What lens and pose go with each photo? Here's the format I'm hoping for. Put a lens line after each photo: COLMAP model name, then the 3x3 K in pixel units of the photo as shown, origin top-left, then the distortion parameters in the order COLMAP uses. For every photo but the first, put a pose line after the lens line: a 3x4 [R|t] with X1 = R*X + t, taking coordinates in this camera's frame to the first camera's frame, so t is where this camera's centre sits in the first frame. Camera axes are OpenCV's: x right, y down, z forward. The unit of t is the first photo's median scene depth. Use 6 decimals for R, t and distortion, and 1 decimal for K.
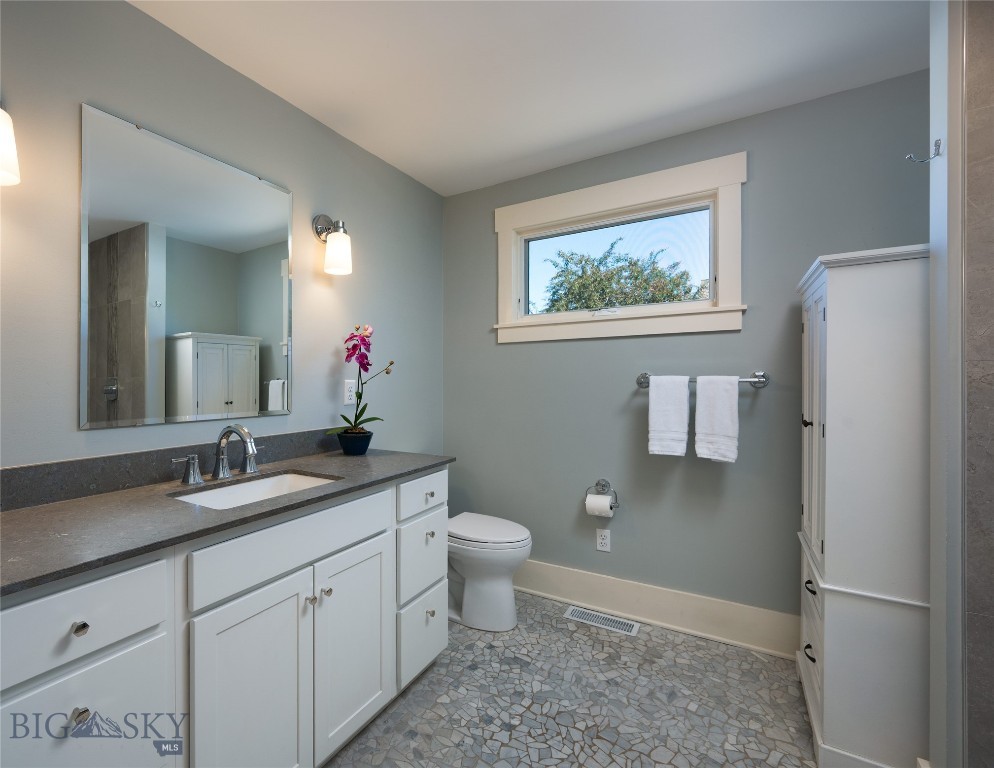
lens RADIAL K [[425.8, 0, 497.0], [0, 425.8, 384.0], [0, 0, 1]] dist [0.001200, -0.000052]
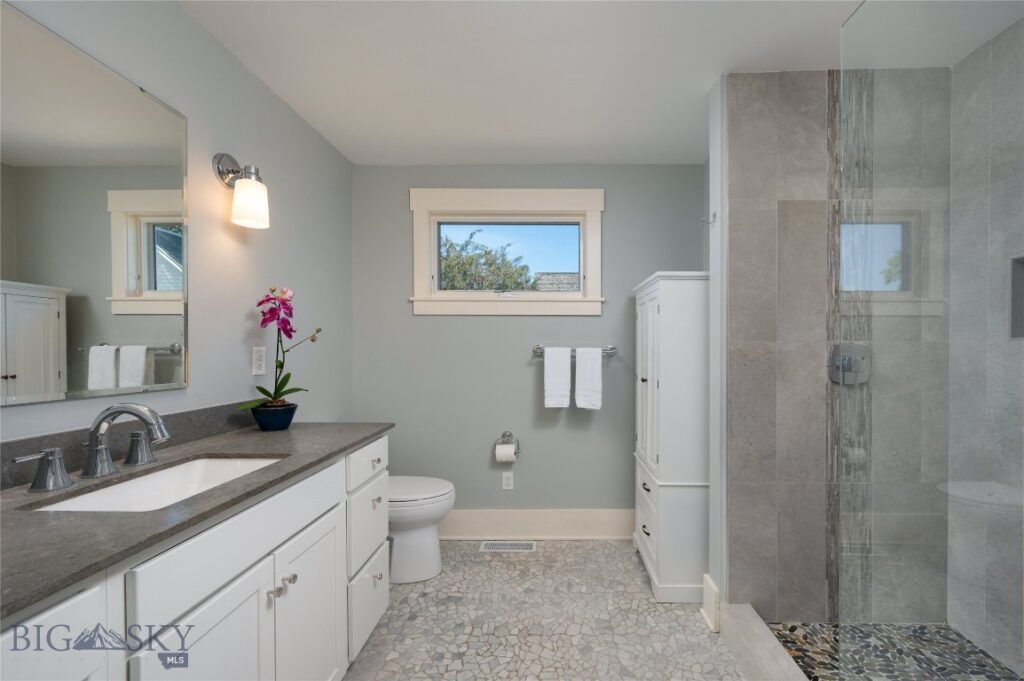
lens RADIAL K [[388.0, 0, 511.6], [0, 388.0, 356.0], [0, 0, 1]] dist [0.000111, -0.000068]
pose [[0.865132, 0.001849, 0.501541, -0.325138], [-0.005194, 0.999973, 0.005273, 0.002125], [-0.501518, -0.007167, 0.865118, 0.037723]]
